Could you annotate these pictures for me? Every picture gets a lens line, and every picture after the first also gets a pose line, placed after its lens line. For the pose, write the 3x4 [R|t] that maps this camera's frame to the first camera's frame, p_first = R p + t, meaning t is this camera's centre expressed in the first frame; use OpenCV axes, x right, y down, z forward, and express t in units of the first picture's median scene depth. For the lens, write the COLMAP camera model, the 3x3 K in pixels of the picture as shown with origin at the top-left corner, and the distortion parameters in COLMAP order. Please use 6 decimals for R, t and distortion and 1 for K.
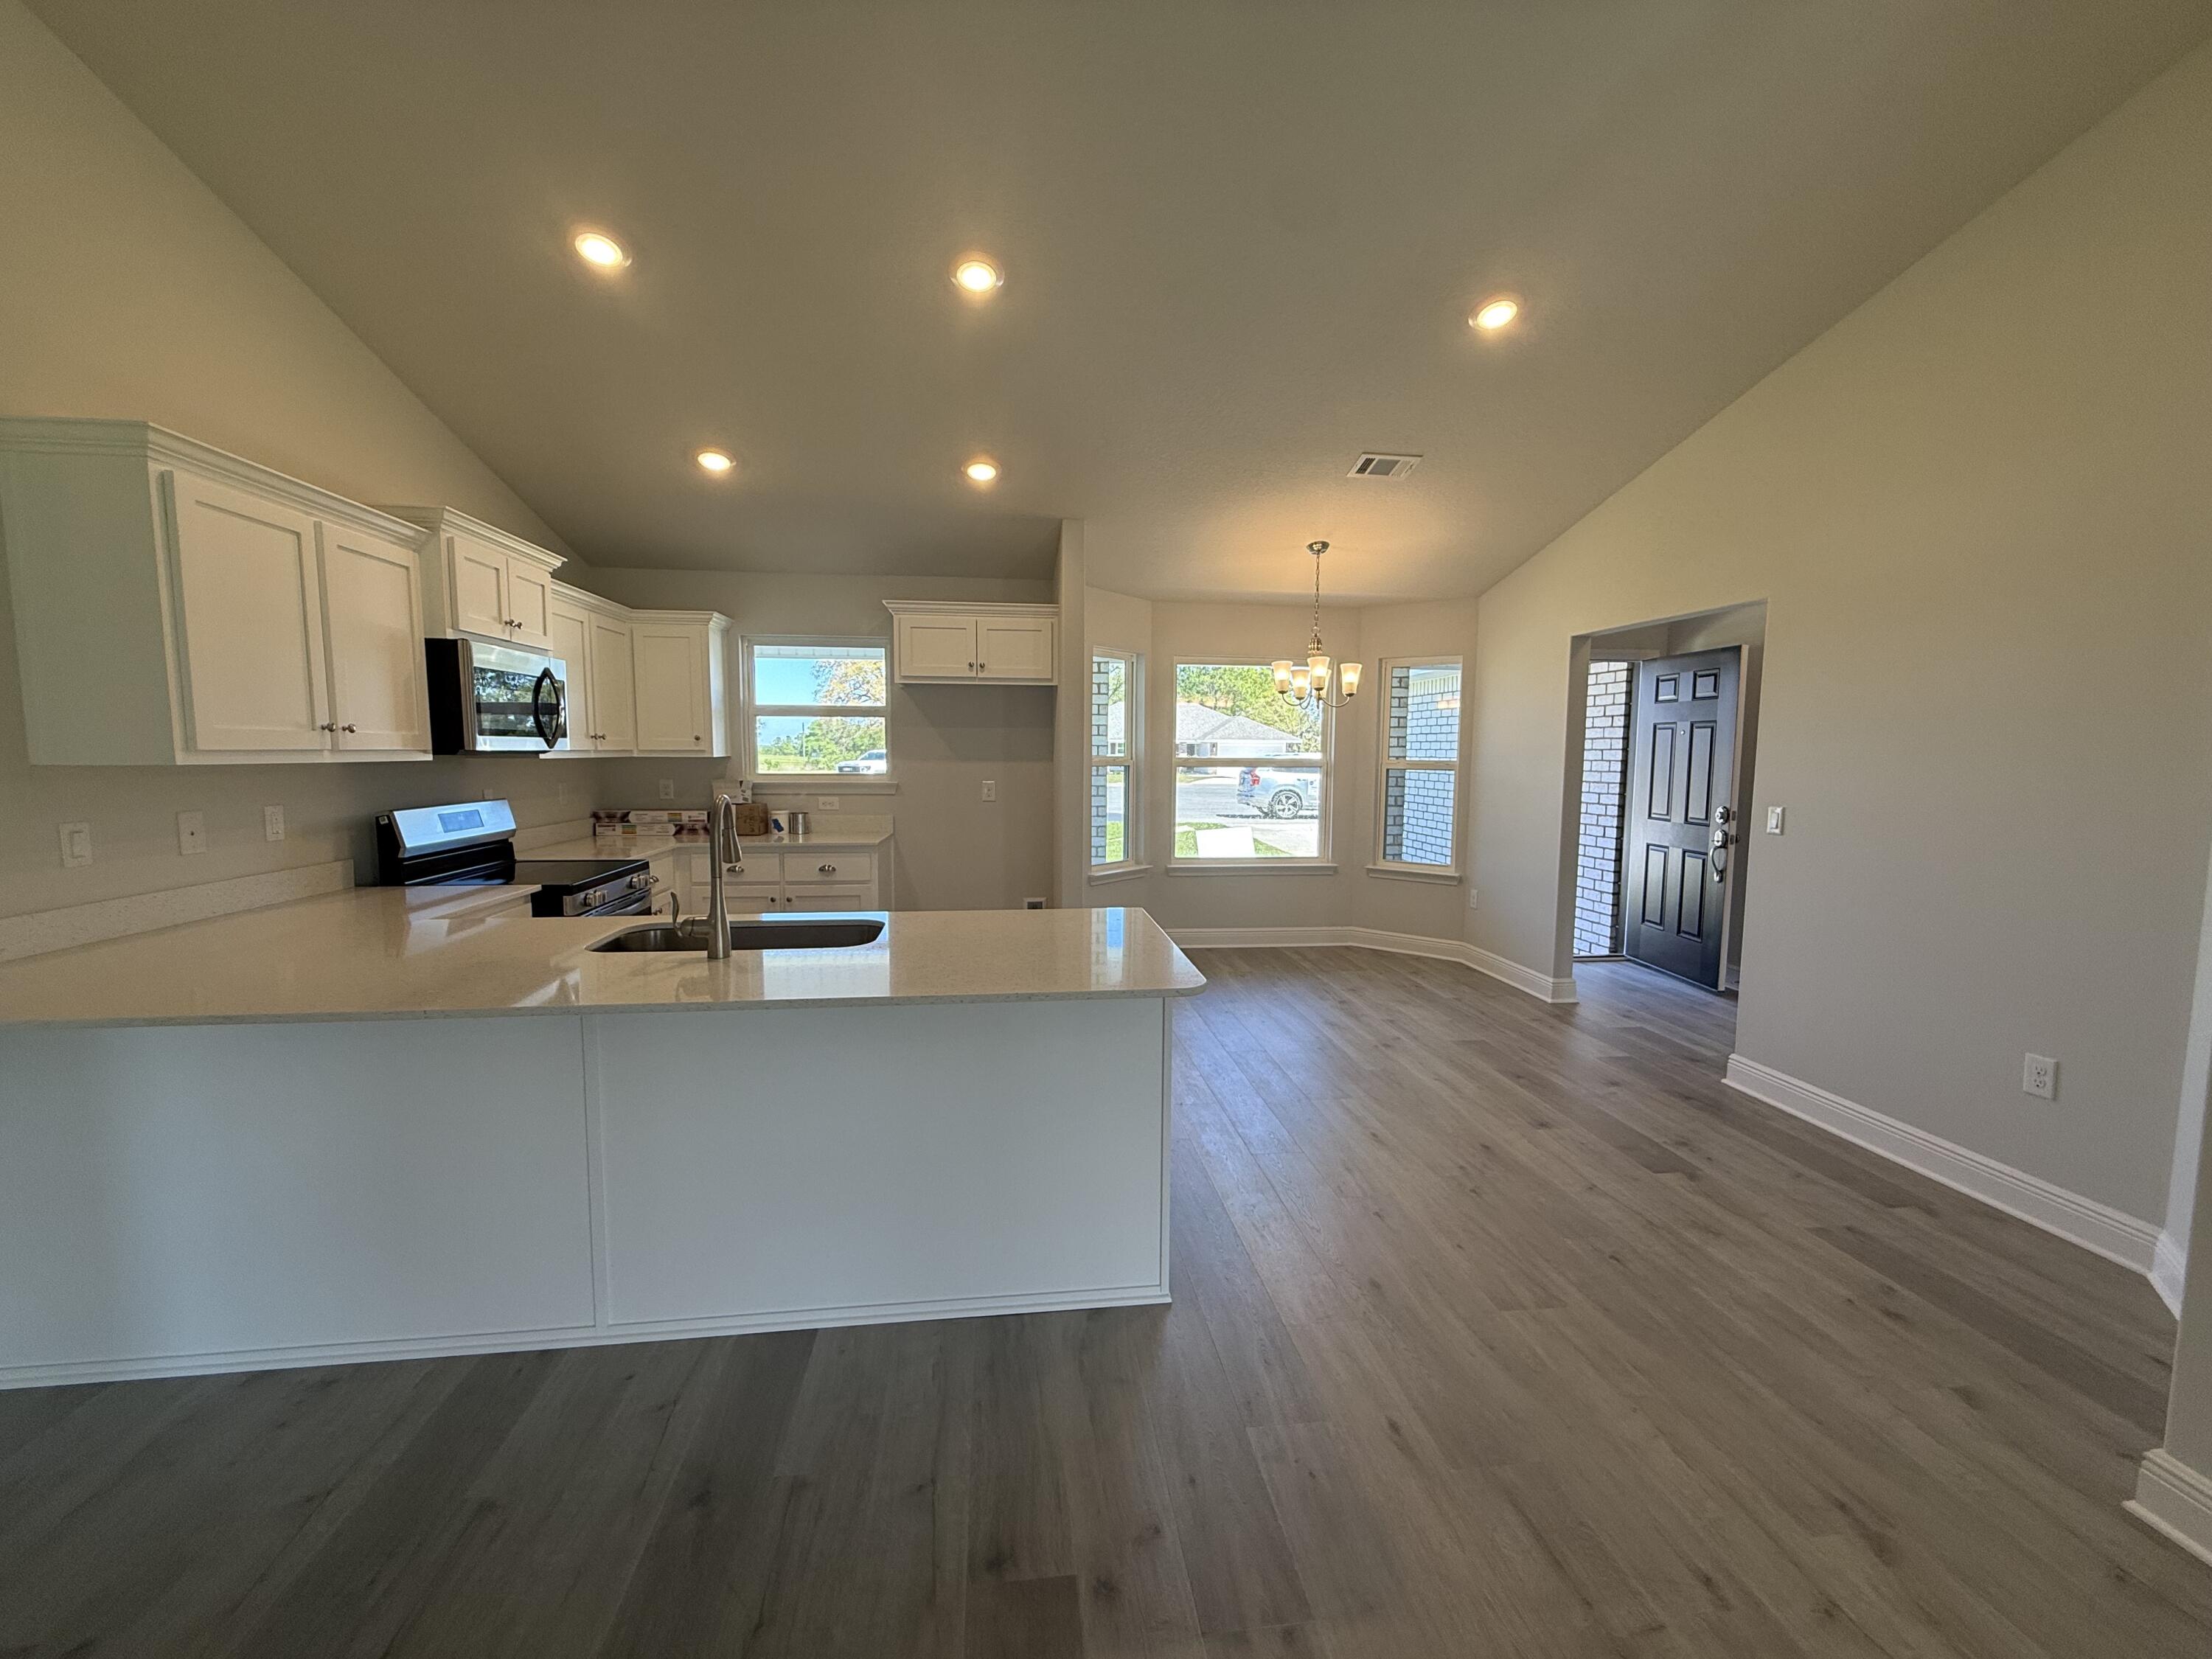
lens RADIAL K [[880.1, 0, 1103.0], [0, 880.1, 829.4], [0, 0, 1]] dist [0.000148, 0.000172]
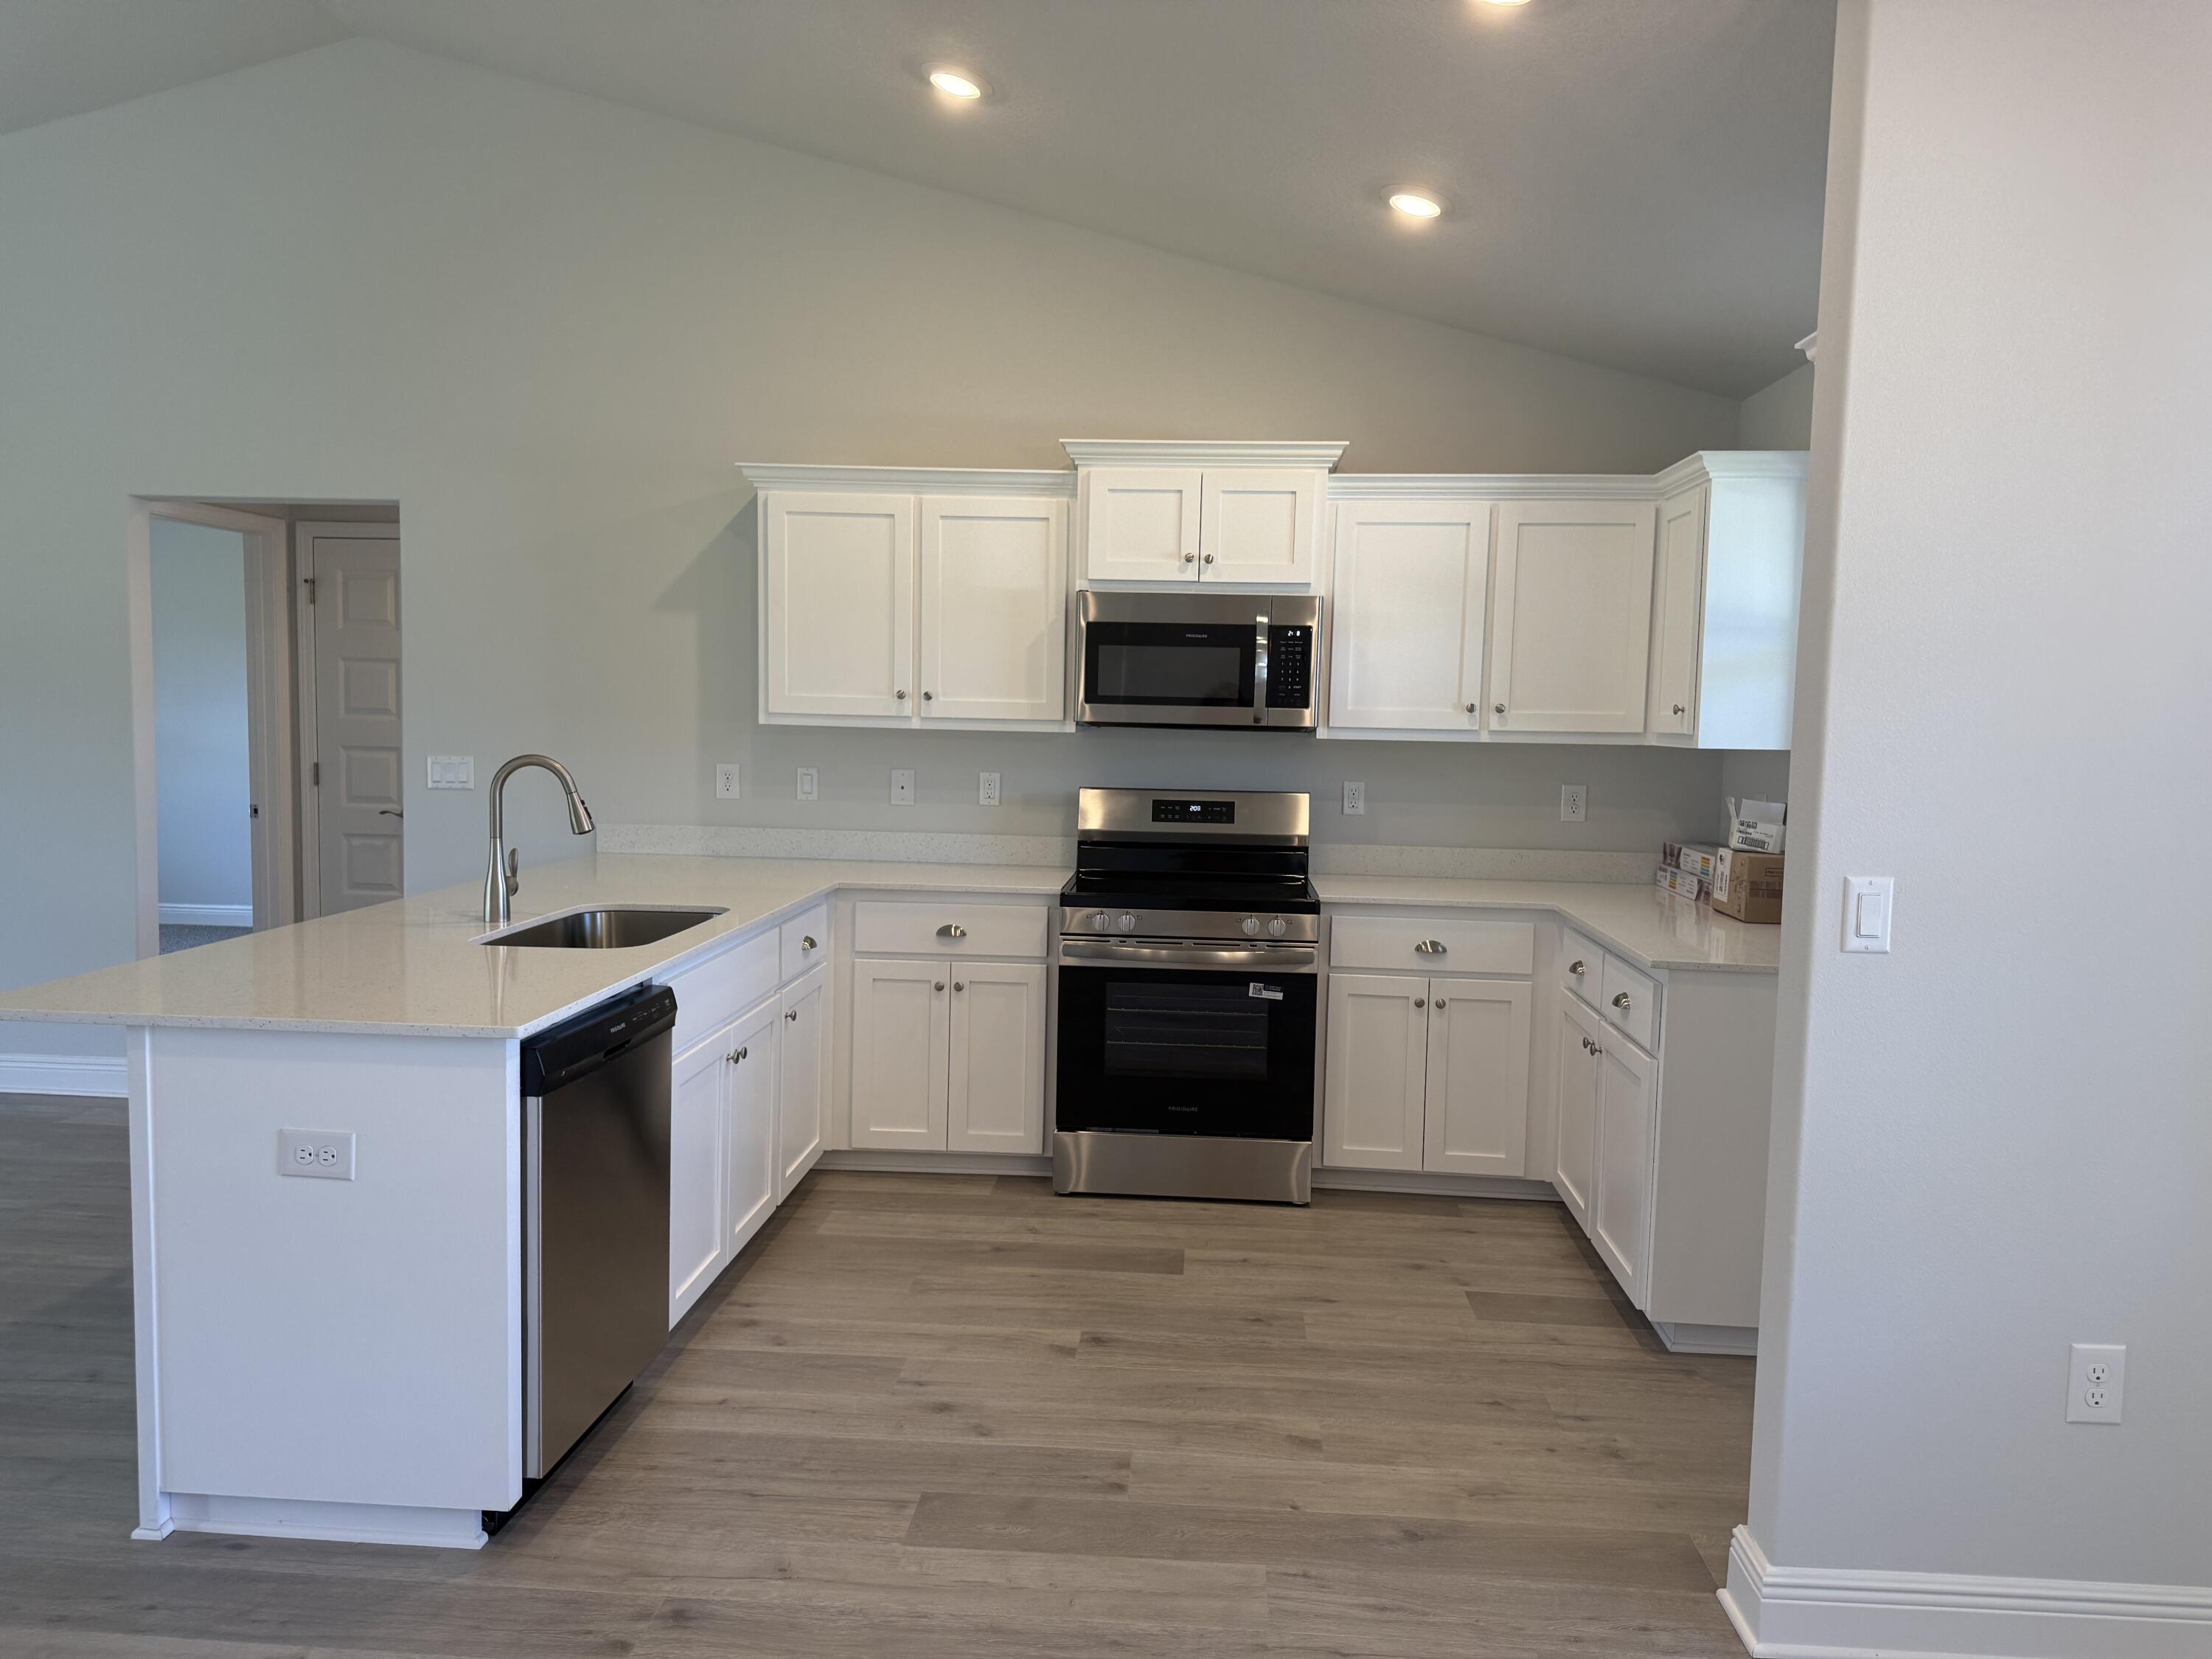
lens RADIAL K [[1544.3, 0, 1110.6], [0, 1544.3, 835.3], [0, 0, 1]] dist [0.159668, -0.268010]
pose [[-0.188416, 0.068089, -0.979726, 0.491821], [-0.112337, 0.989552, 0.090376, -0.078417], [0.975643, 0.127087, -0.178798, 0.862491]]
